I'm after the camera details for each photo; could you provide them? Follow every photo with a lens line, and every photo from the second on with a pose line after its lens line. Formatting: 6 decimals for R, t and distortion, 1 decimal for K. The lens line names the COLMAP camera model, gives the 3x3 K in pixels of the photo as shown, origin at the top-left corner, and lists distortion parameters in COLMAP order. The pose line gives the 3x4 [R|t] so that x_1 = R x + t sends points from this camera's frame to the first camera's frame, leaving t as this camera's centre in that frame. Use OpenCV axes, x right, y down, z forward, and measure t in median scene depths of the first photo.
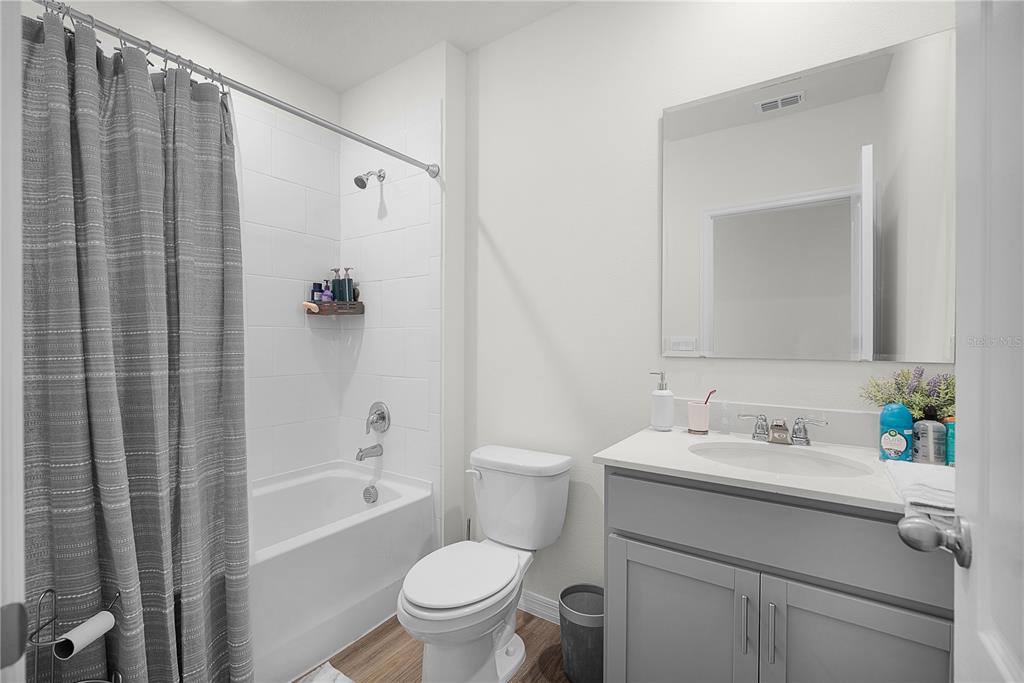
lens RADIAL K [[459.7, 0, 512.0], [0, 459.7, 341.5], [0, 0, 1]] dist [-0.010445, 0.000316]
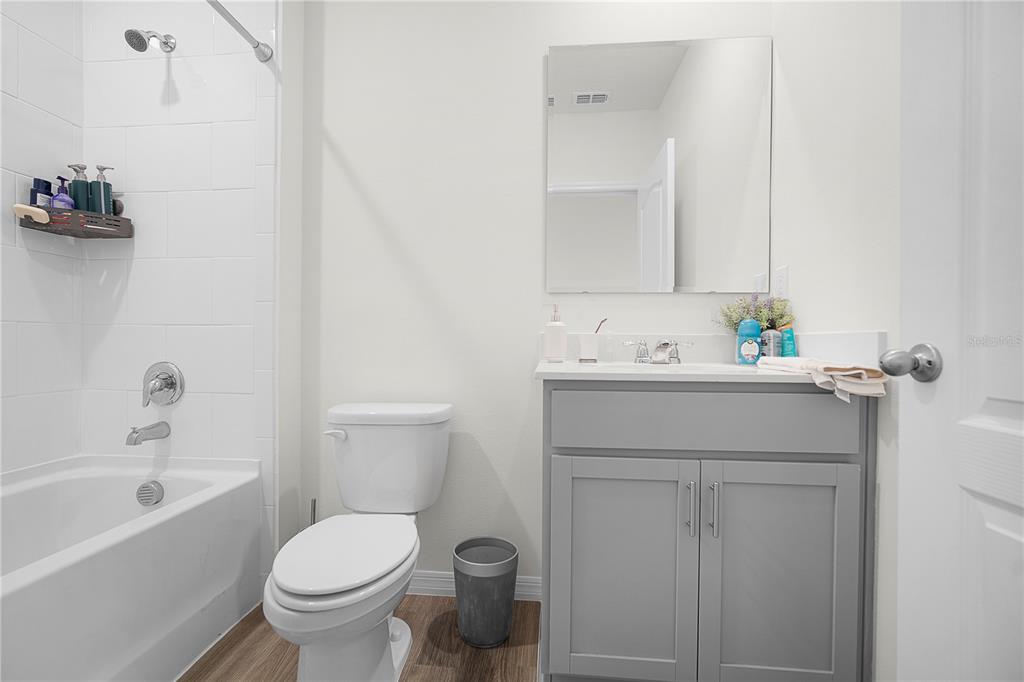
lens RADIAL K [[451.7, 0, 512.0], [0, 451.7, 341.0], [0, 0, 1]] dist [-0.004534, 0.000562]
pose [[0.869880, 0.000179, 0.493263, -0.174706], [0.001089, 0.999997, -0.002282, 0.108032], [-0.493262, 0.002523, 0.869877, 0.136949]]
